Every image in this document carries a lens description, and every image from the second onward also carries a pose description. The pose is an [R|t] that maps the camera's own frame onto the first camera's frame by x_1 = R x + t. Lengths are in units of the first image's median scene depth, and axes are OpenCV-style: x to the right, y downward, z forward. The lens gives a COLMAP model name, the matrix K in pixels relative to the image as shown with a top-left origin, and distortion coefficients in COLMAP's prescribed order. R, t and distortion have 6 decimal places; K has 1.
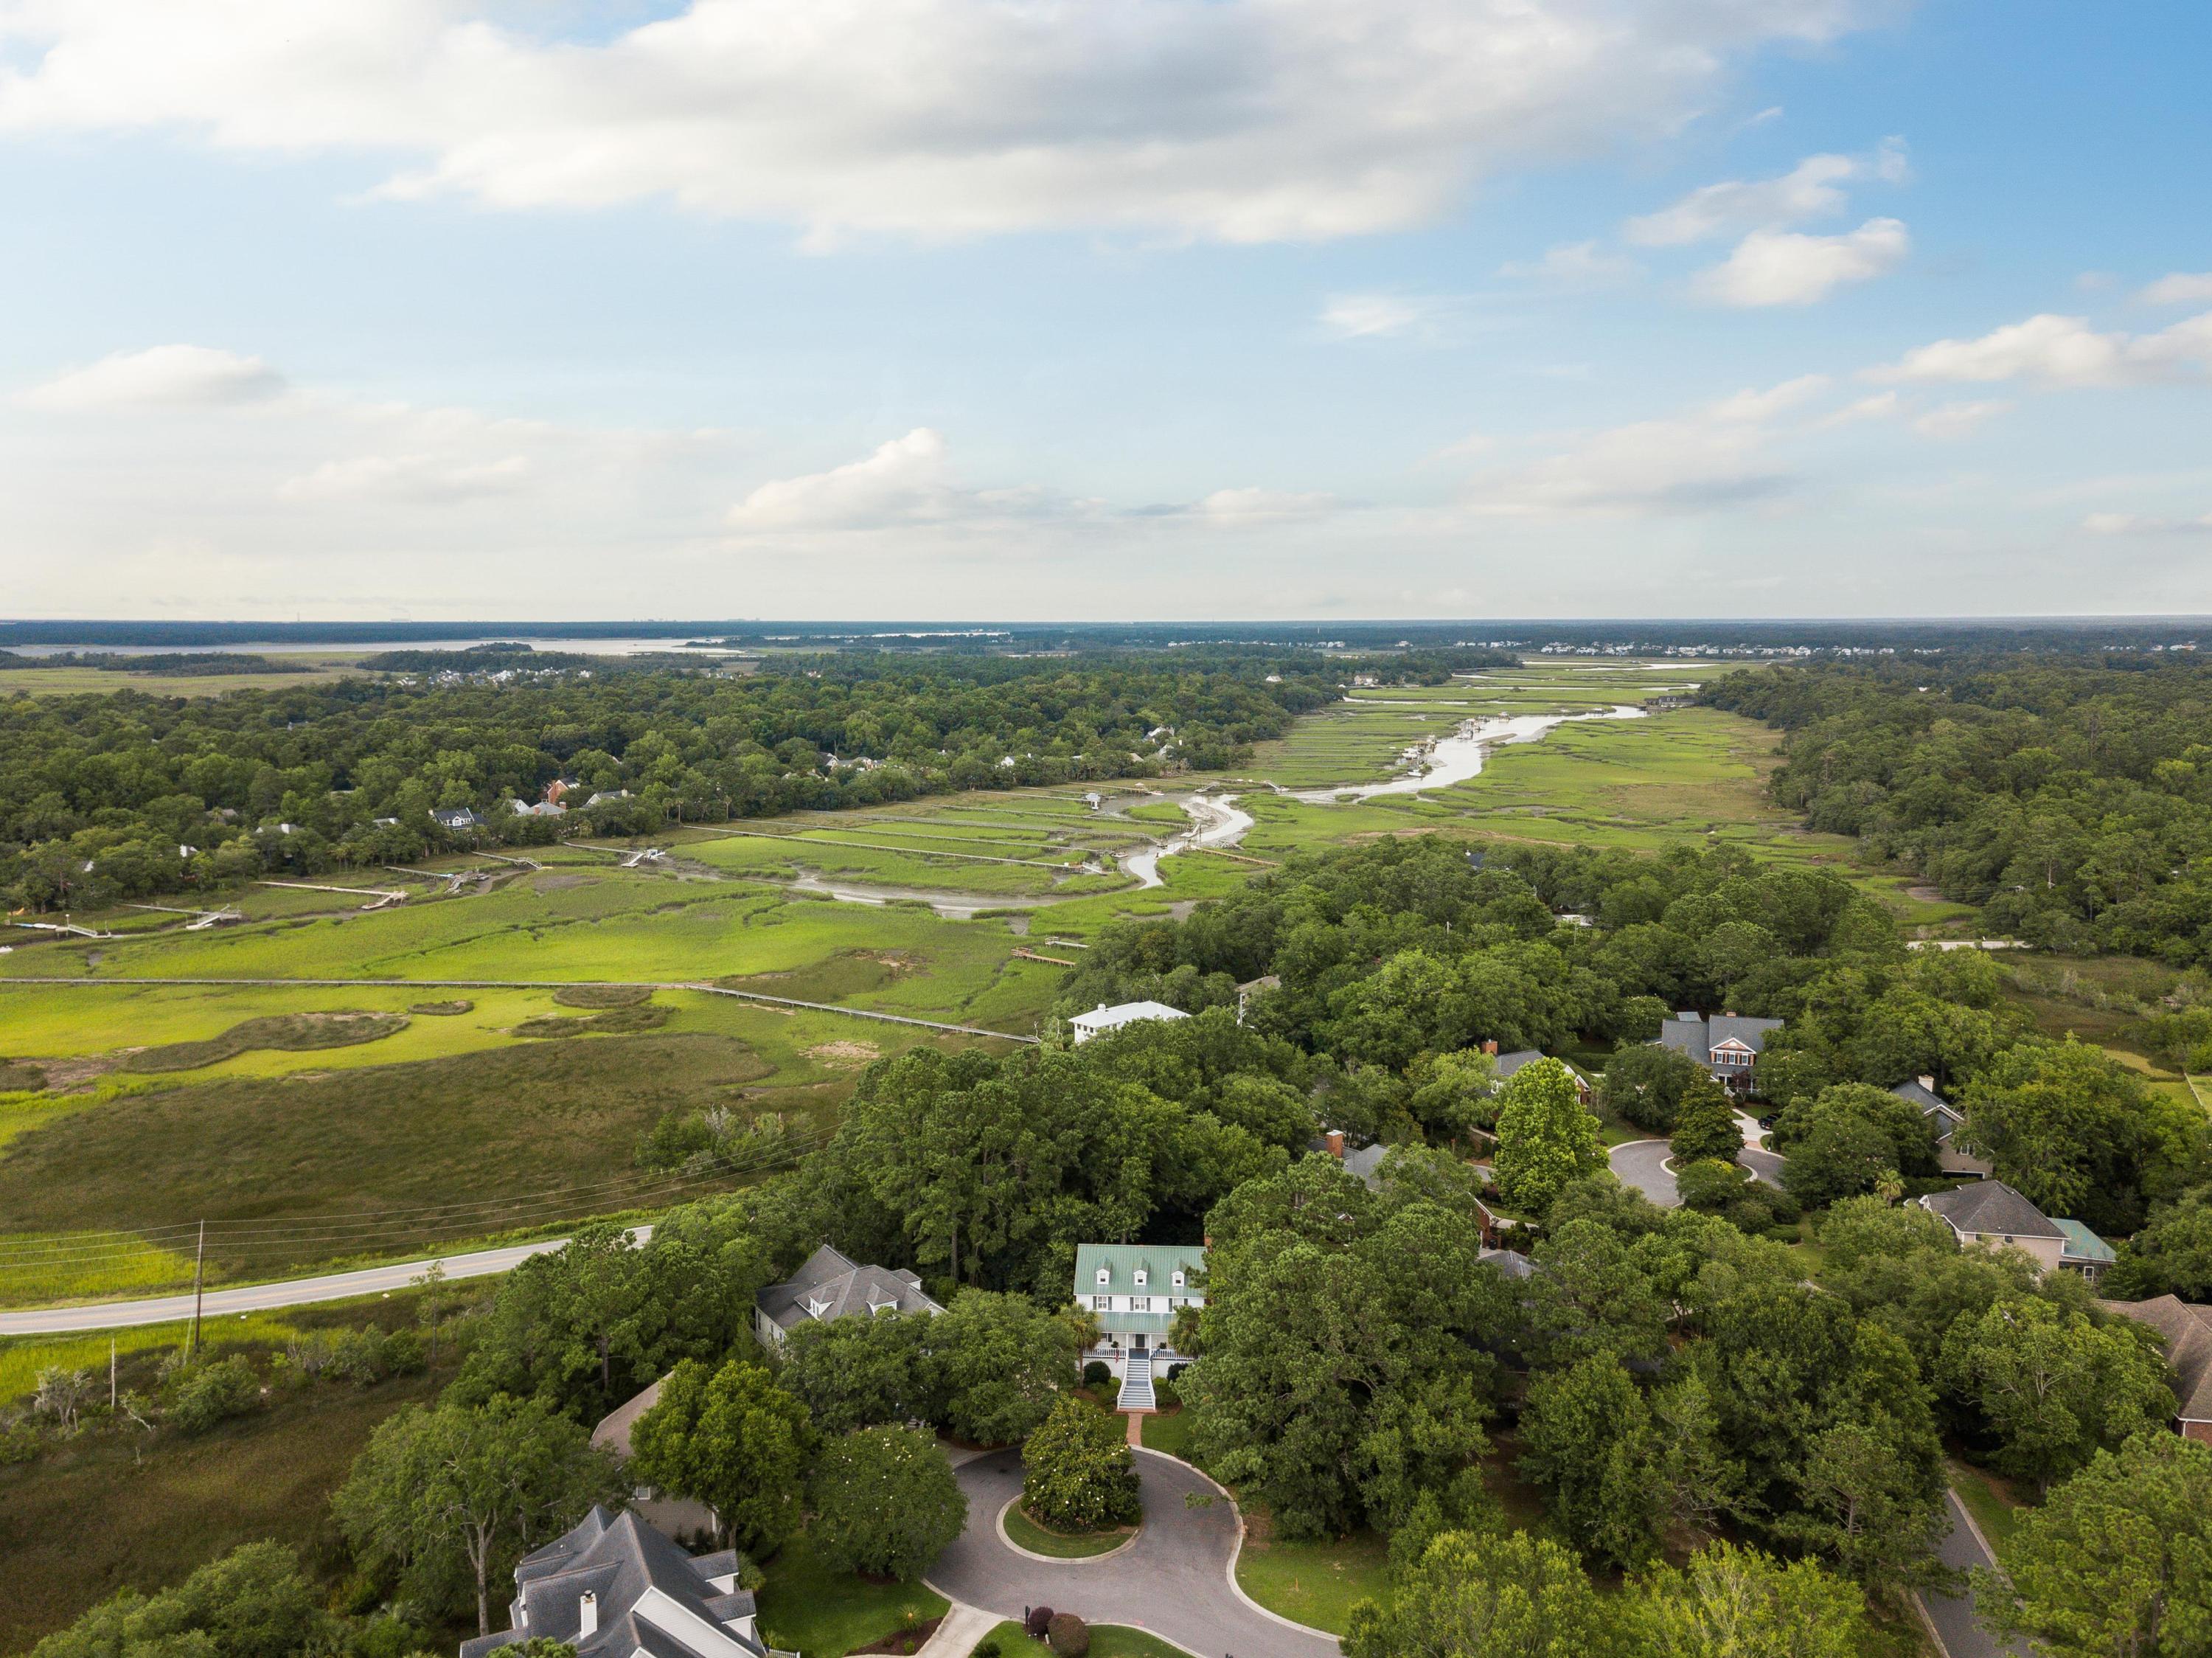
lens RADIAL K [[1684.8, 0, 1106.0], [0, 1684.8, 829.0], [0, 0, 1]] dist [0.048929, -0.000323]
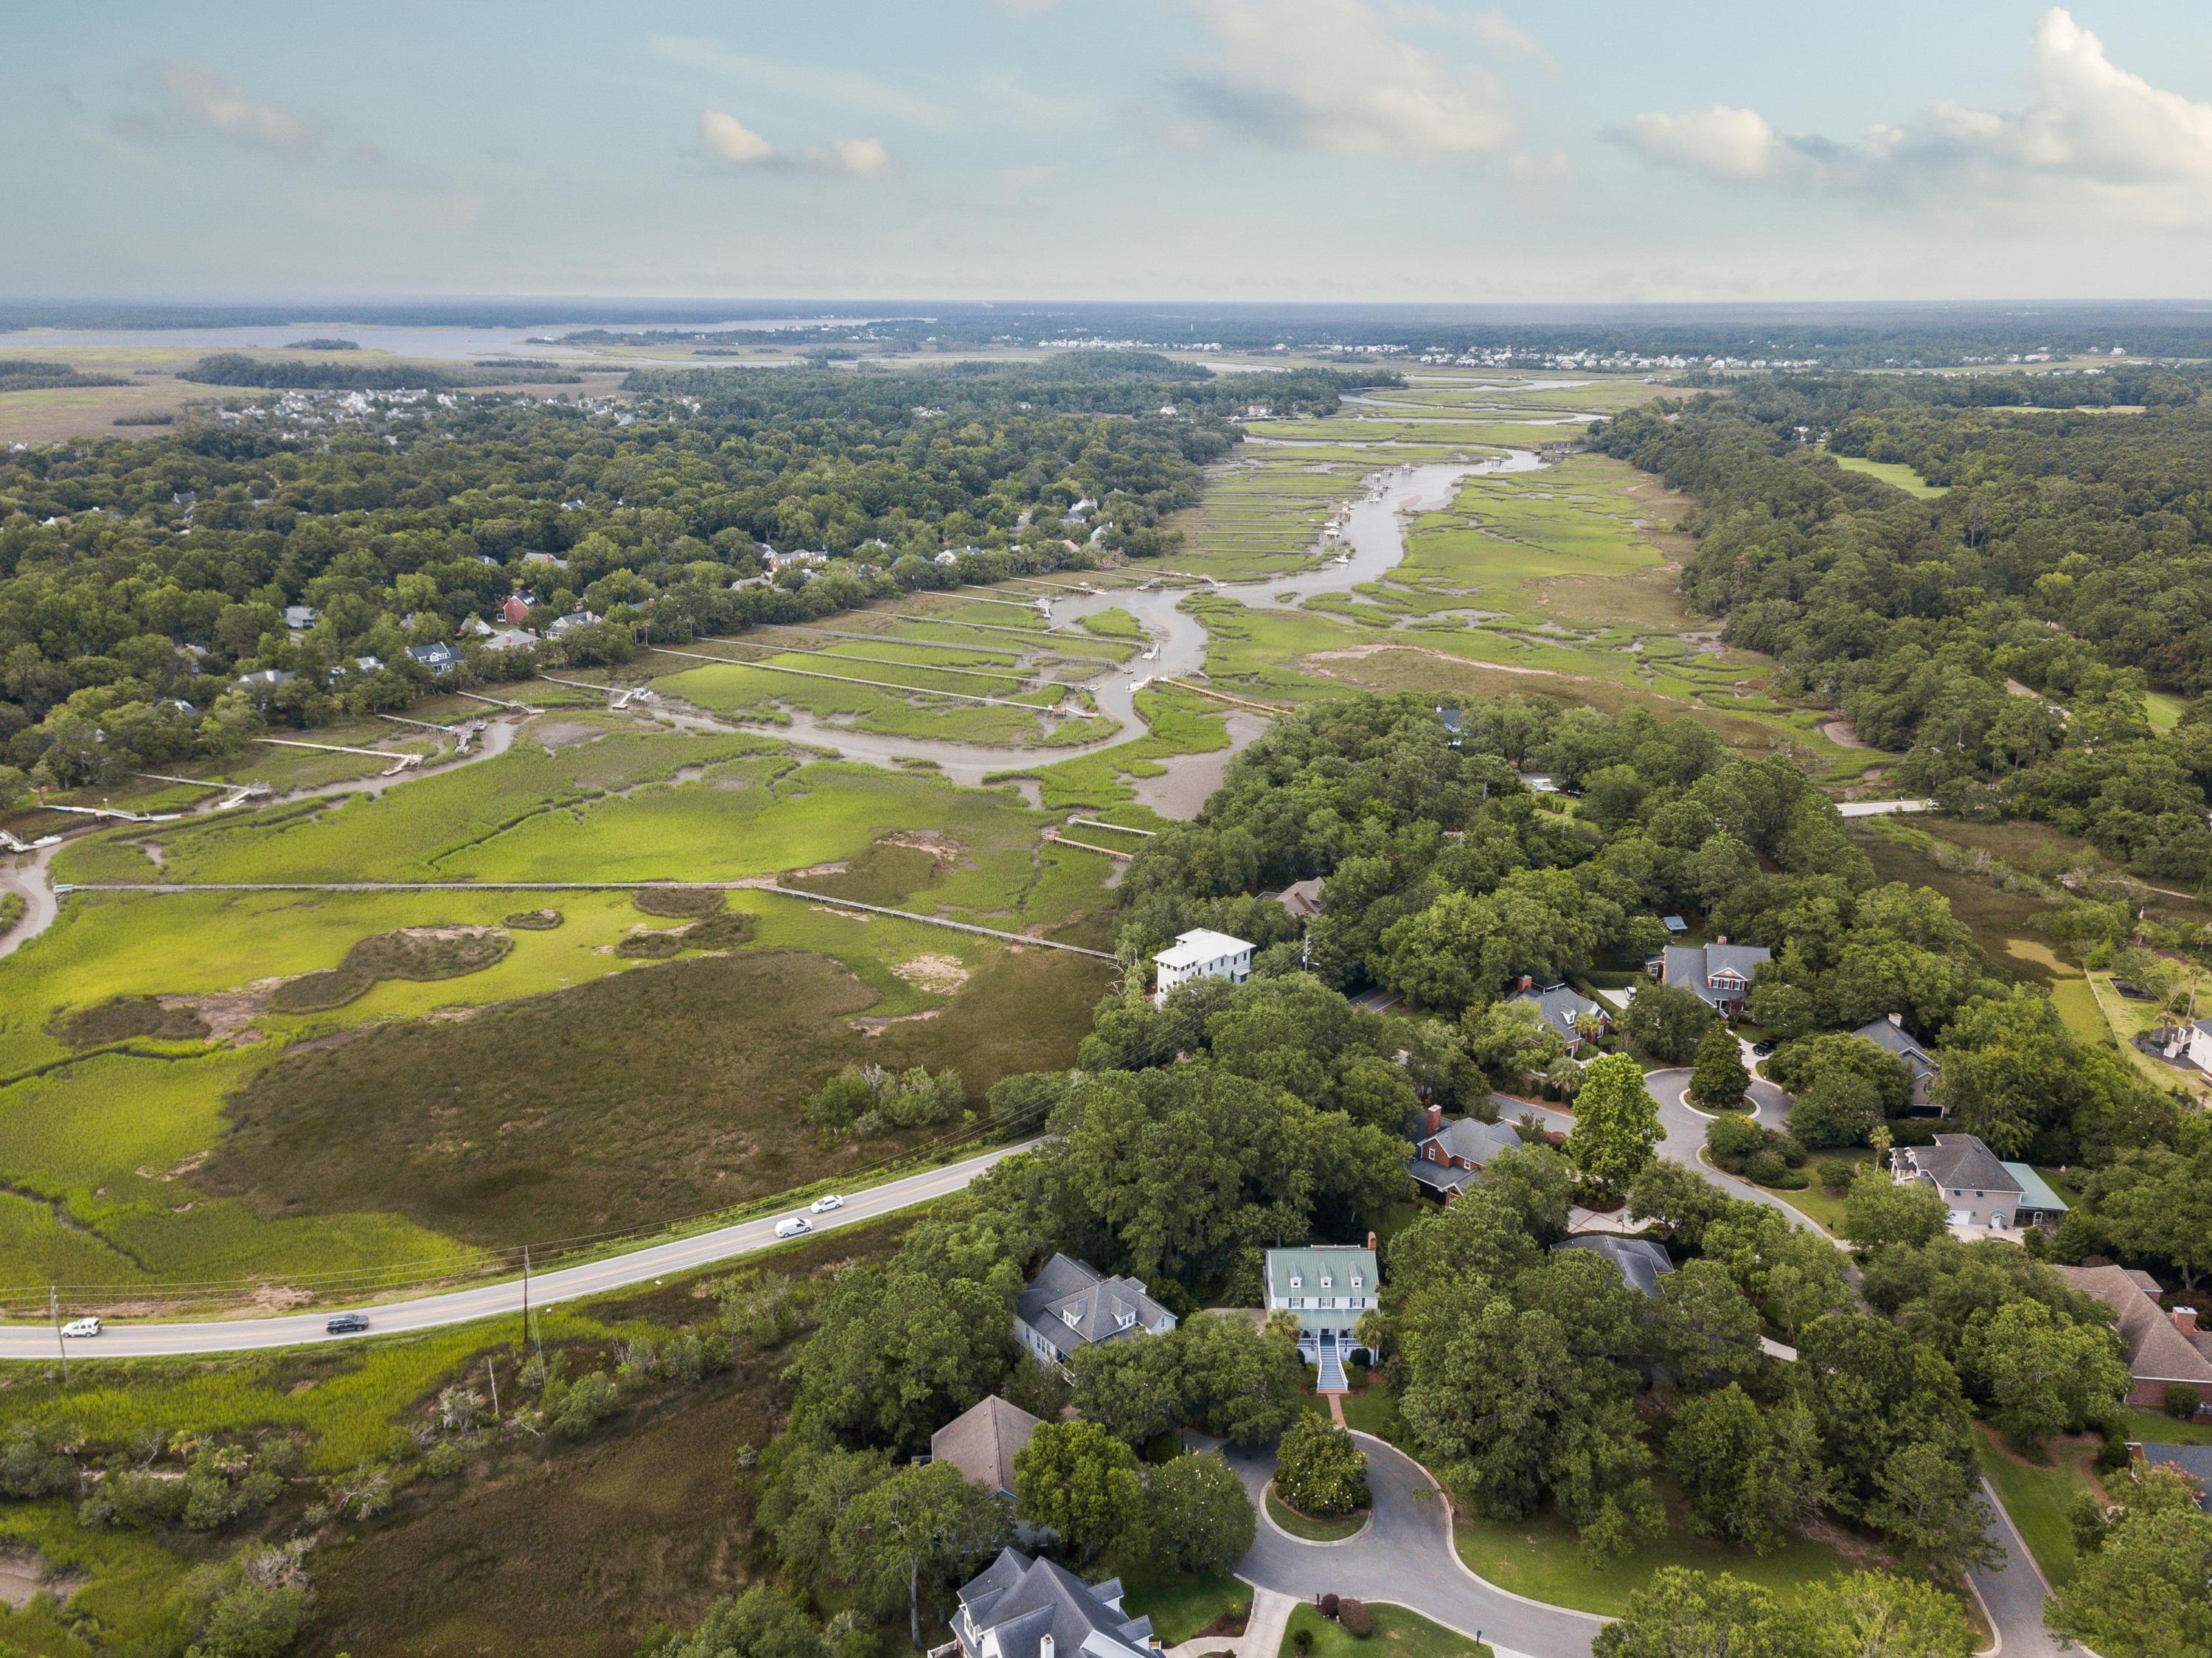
lens RADIAL K [[1684.8, 0, 1106.0], [0, 1684.8, 829.0], [0, 0, 1]] dist [0.048929, -0.000323]
pose [[0.996670, -0.022270, 0.078439, -0.138566], [0.007970, 0.983980, 0.178103, -0.171160], [-0.081149, -0.176885, 0.980881, -0.089274]]
